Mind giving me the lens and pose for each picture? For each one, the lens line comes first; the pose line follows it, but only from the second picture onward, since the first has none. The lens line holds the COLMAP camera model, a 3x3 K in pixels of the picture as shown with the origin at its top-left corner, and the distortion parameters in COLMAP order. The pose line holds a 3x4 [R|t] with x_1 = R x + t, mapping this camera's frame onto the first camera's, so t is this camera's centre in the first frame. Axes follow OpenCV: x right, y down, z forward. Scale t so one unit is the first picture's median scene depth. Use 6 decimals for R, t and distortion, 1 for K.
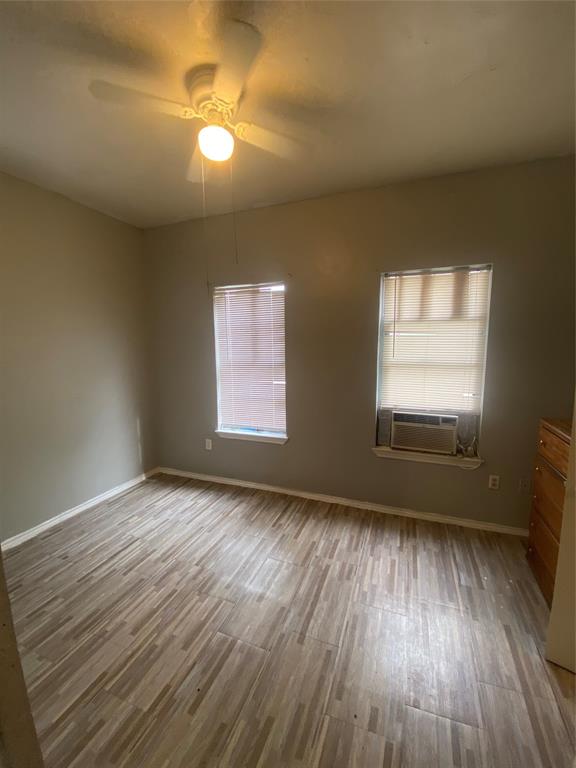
lens RADIAL K [[311.9, 0, 287.9], [0, 311.9, 379.4], [0, 0, 1]] dist [0.021548, -0.020336]
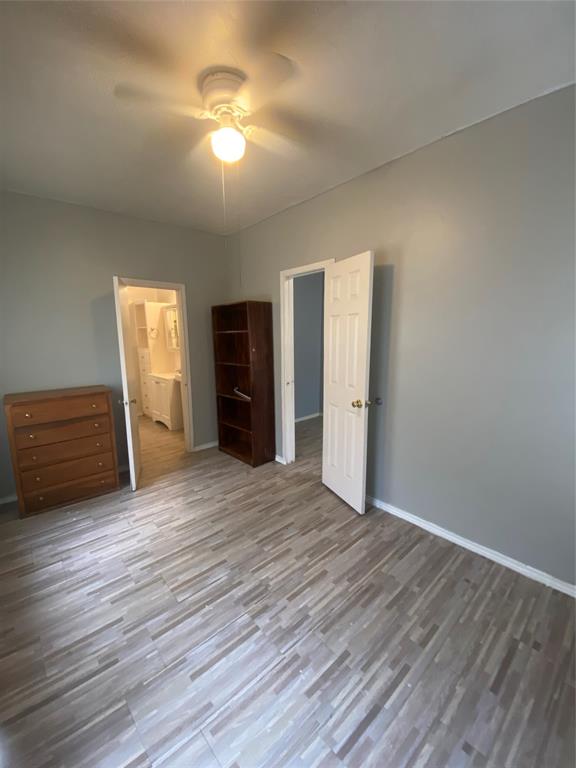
lens RADIAL K [[311.9, 0, 287.9], [0, 311.9, 379.4], [0, 0, 1]] dist [0.021548, -0.020336]
pose [[-0.890610, -0.048622, 0.452161, -0.722468], [0.069271, 0.968162, 0.240549, -0.179244], [-0.449462, 0.245556, -0.858887, 1.587078]]
